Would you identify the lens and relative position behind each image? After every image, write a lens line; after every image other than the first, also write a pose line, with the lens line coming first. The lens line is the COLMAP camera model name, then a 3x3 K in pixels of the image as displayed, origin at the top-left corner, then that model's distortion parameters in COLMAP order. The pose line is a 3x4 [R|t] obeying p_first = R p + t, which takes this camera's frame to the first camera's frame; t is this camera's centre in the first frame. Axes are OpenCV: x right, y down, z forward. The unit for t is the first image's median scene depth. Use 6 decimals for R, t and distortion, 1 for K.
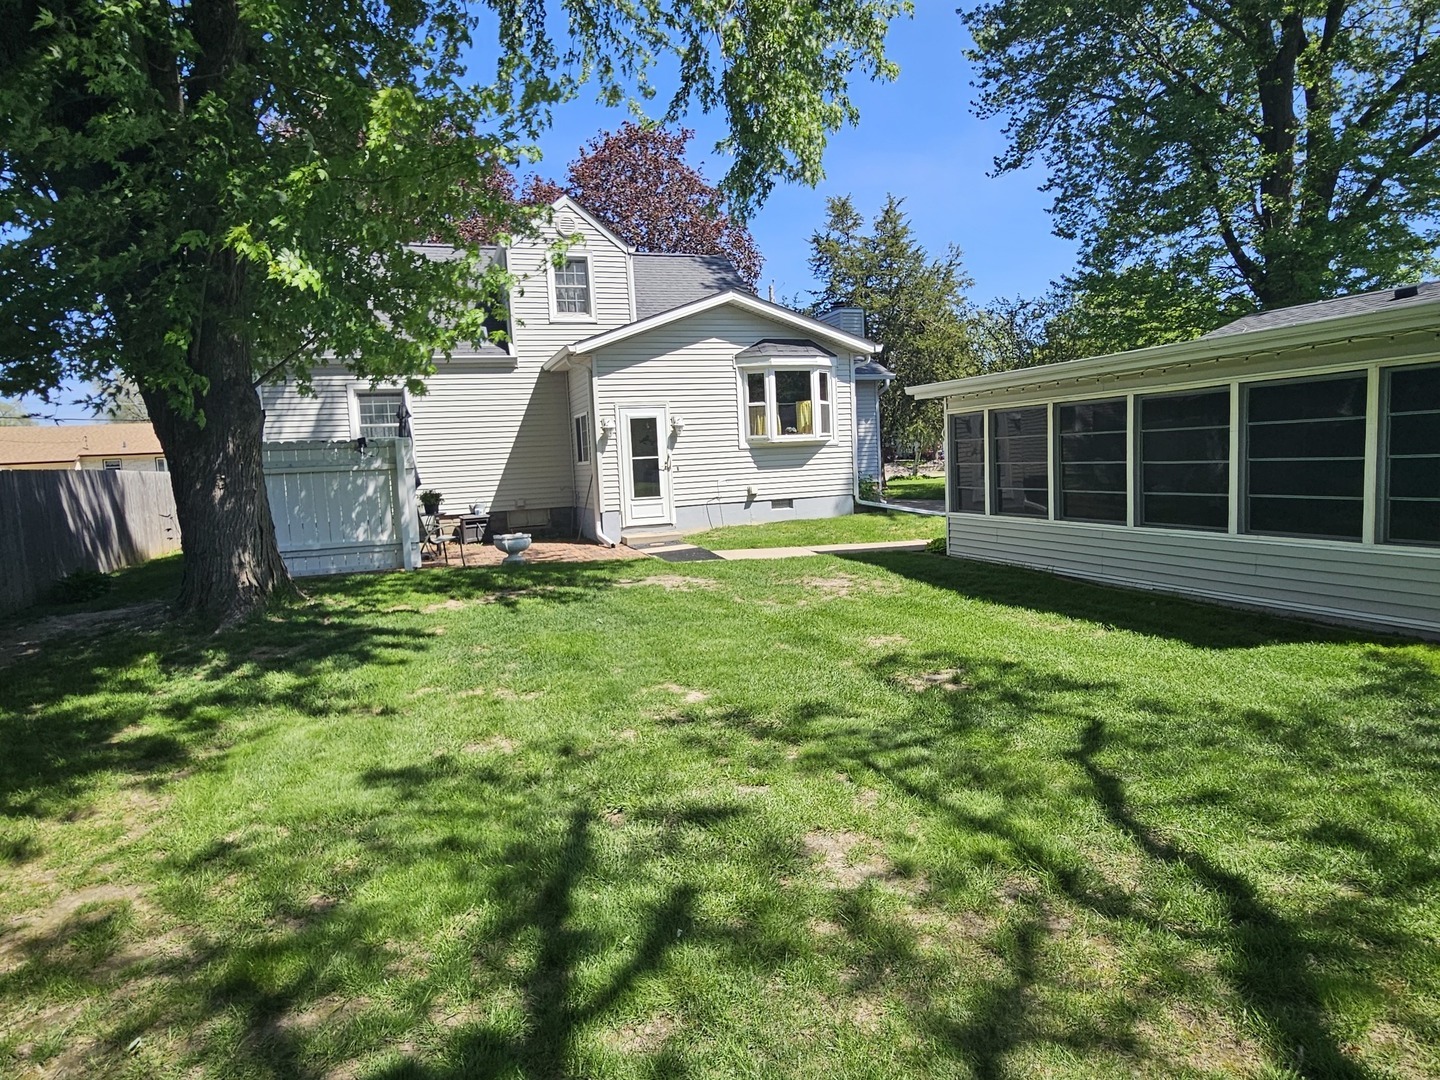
lens RADIAL K [[814.7, 0, 720.0], [0, 814.7, 540.0], [0, 0, 1]] dist [0.003800, -0.014322]
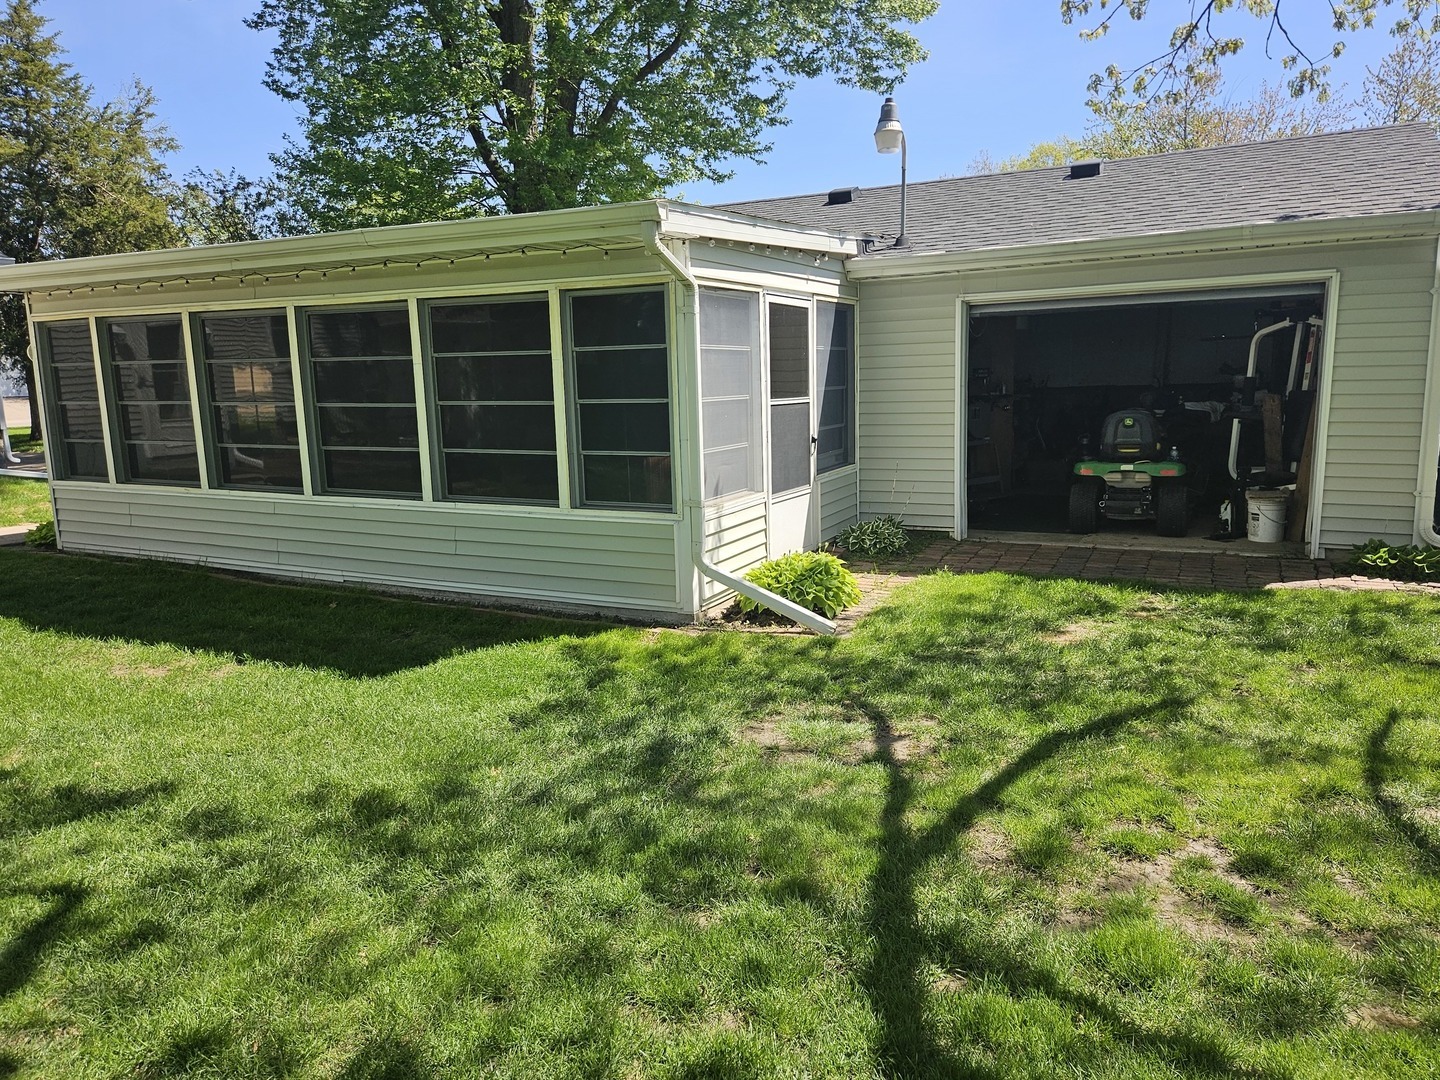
lens RADIAL K [[967.4, 0, 720.0], [0, 967.4, 540.0], [0, 0, 1]] dist [-0.000790, -0.006530]
pose [[0.742205, -0.083932, 0.664896, 0.224263], [0.049994, 0.996296, 0.069959, -0.020461], [-0.668306, -0.018683, 0.743652, 0.145597]]
